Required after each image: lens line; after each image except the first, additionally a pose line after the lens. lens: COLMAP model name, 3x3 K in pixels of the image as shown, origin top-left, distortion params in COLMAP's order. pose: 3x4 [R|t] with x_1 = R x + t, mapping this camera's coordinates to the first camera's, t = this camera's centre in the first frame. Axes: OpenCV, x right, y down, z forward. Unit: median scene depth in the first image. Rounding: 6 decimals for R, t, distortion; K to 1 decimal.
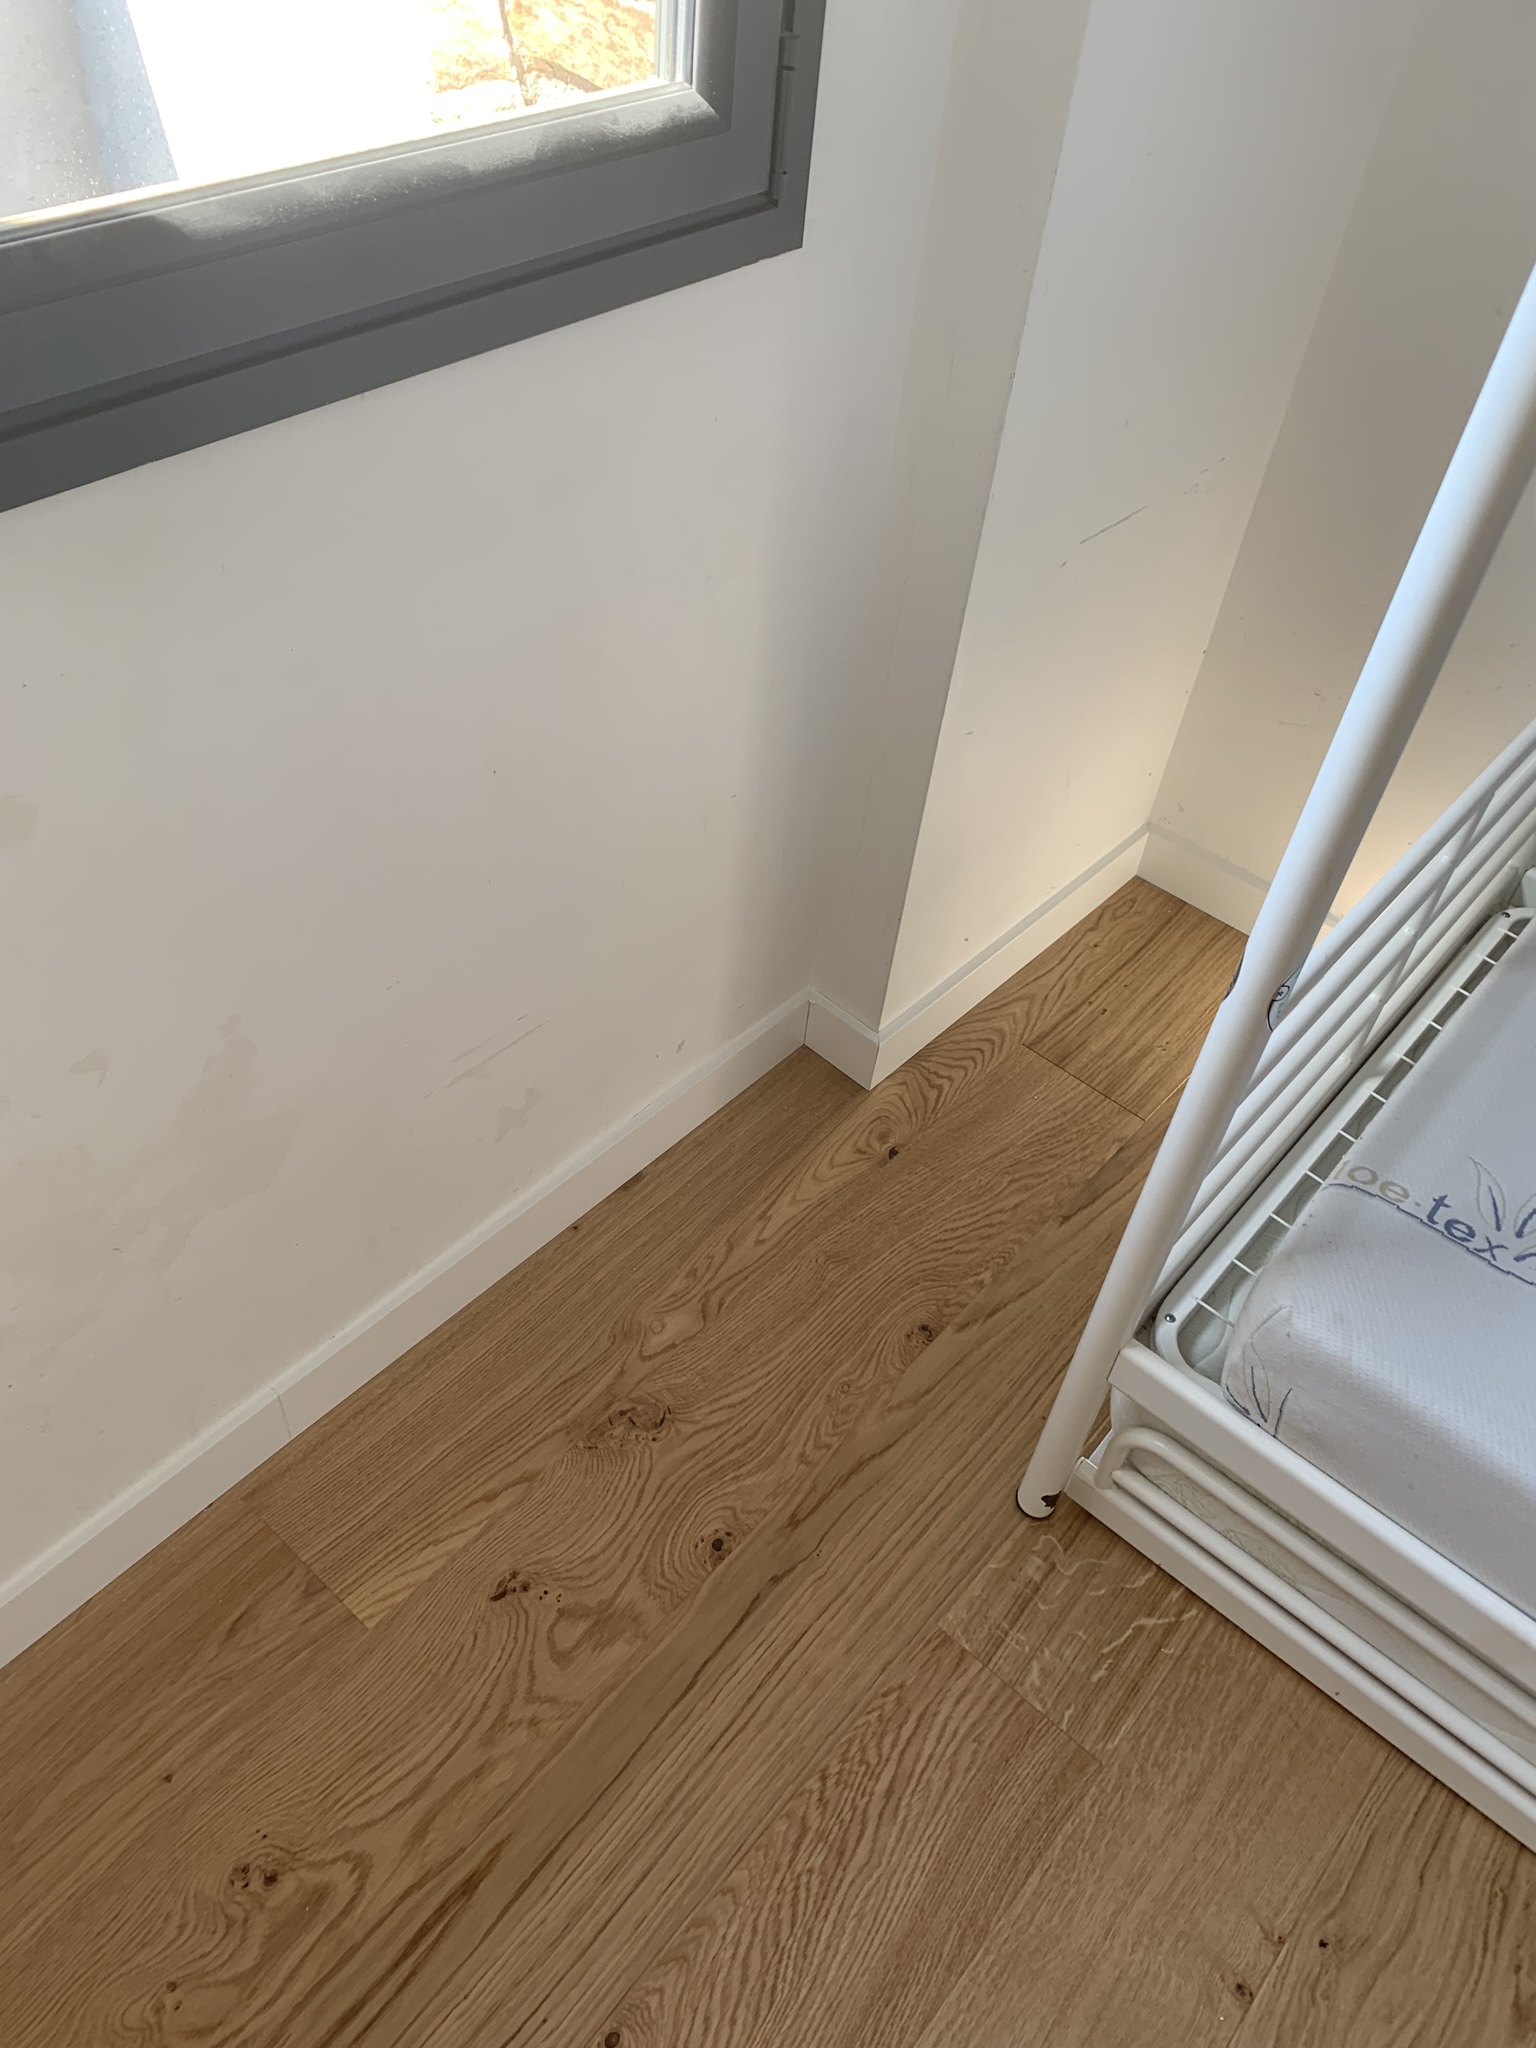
lens RADIAL K [[1578.0, 0, 768.0], [0, 1578.0, 1024.0], [0, 0, 1]] dist [0.024991, -0.004763]
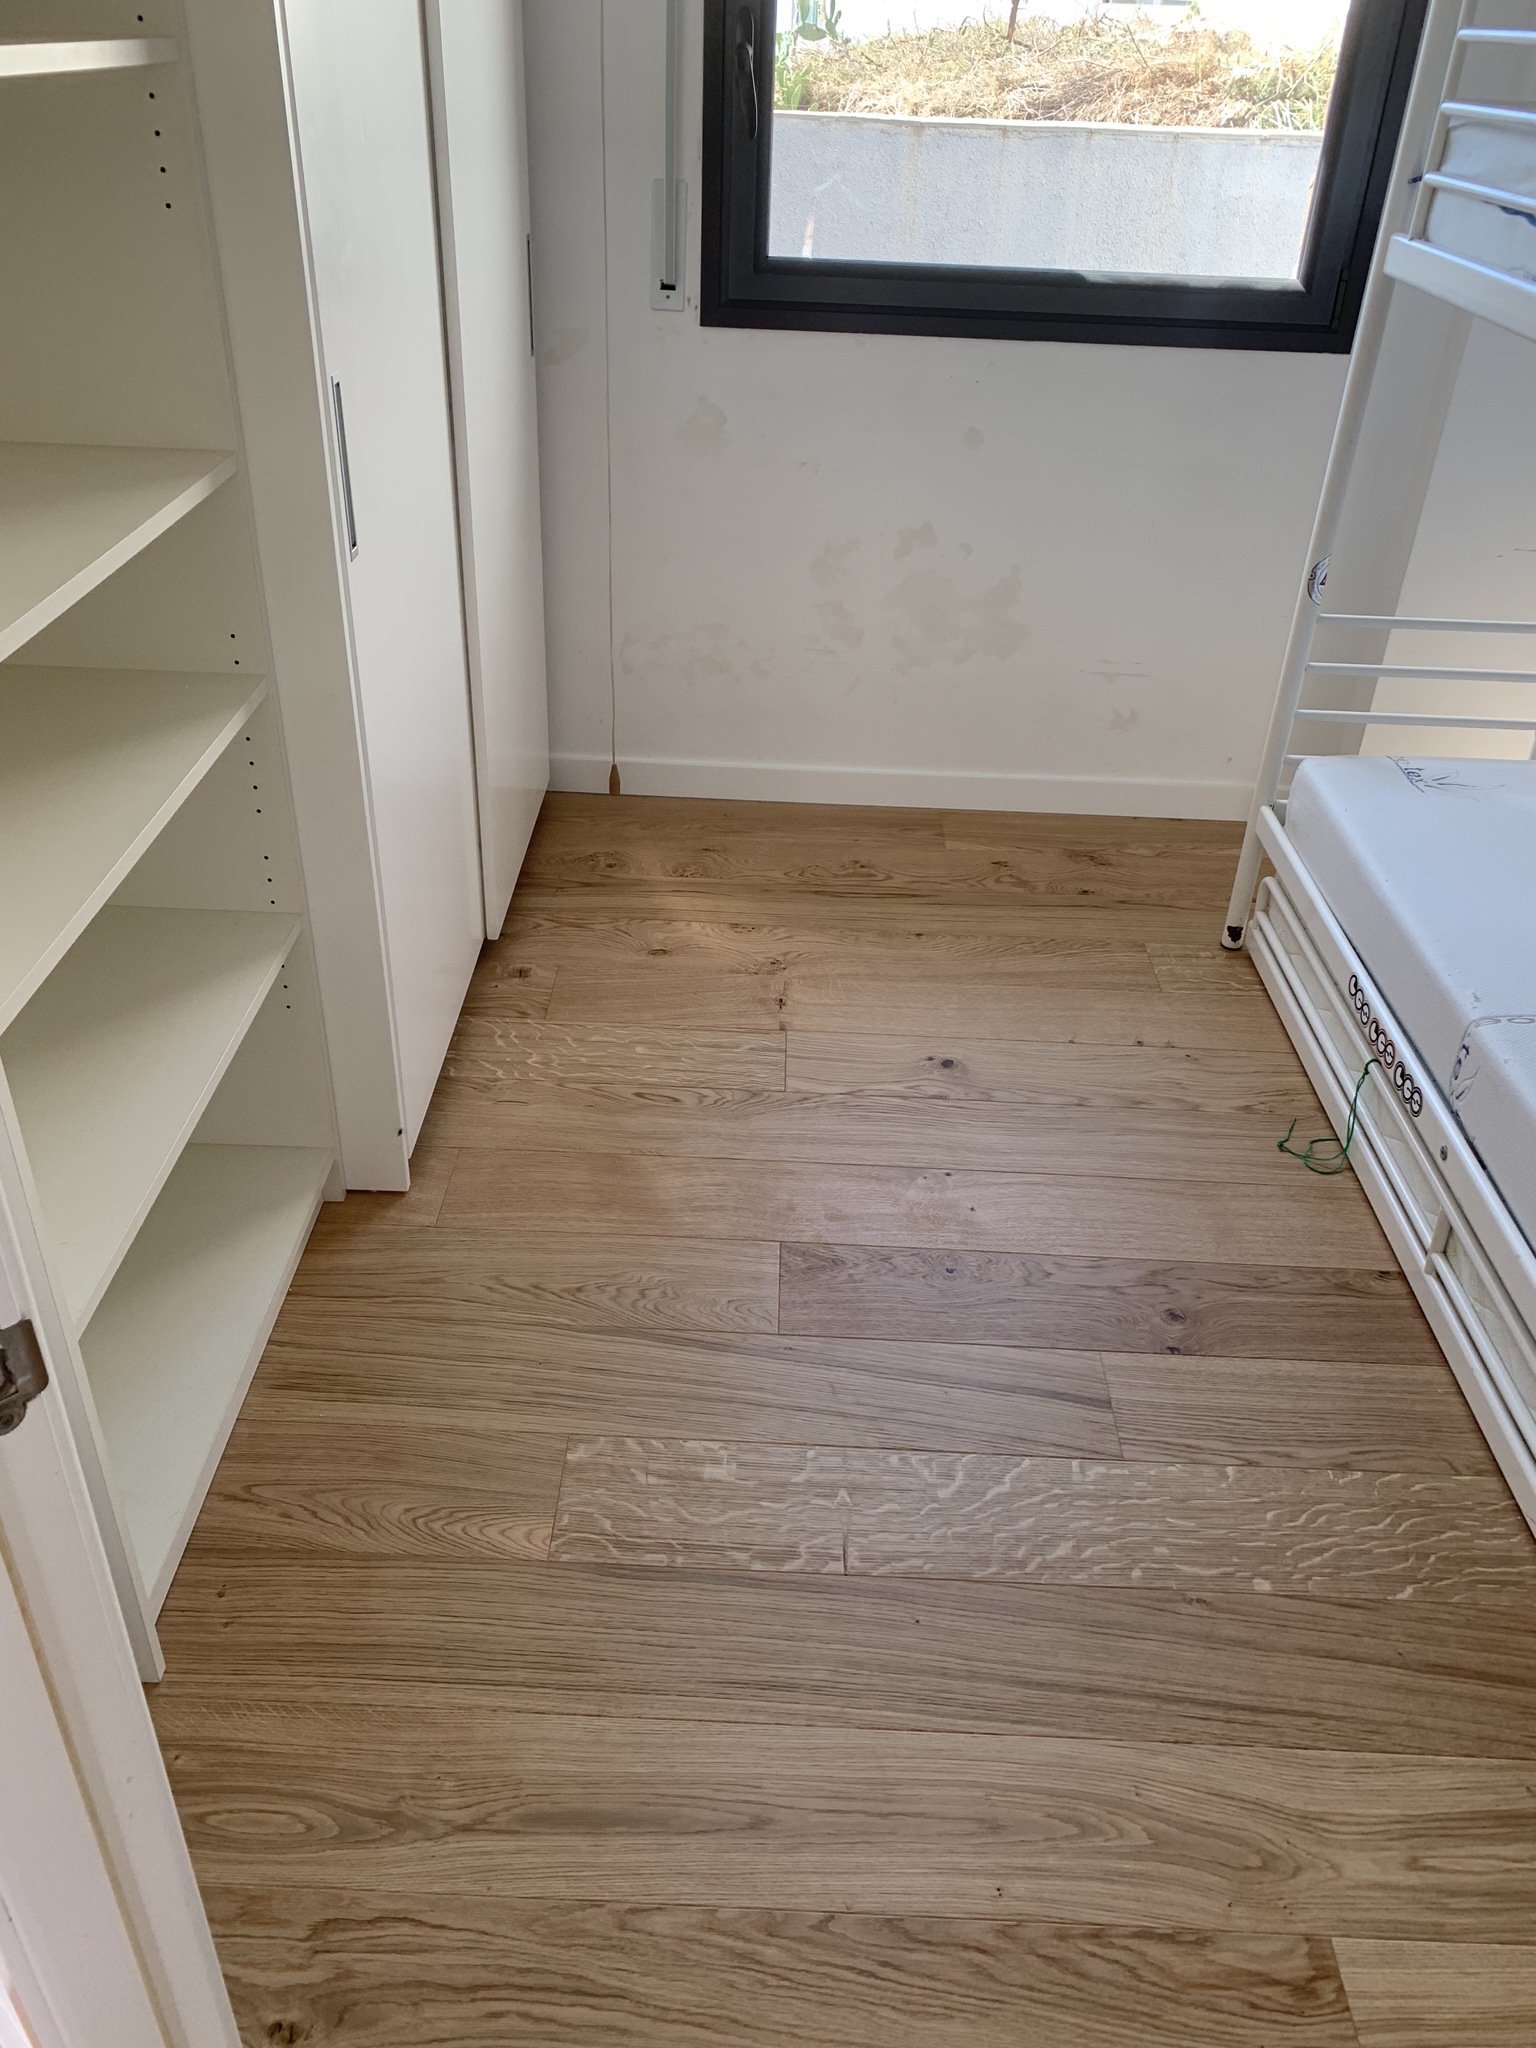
lens RADIAL K [[1578.0, 0, 768.0], [0, 1578.0, 1024.0], [0, 0, 1]] dist [0.024991, -0.004763]
pose [[0.633147, 0.345965, -0.692411, 1.302137], [-0.532189, 0.844137, -0.064863, 0.889137], [0.562050, 0.409562, 0.718582, -0.745308]]
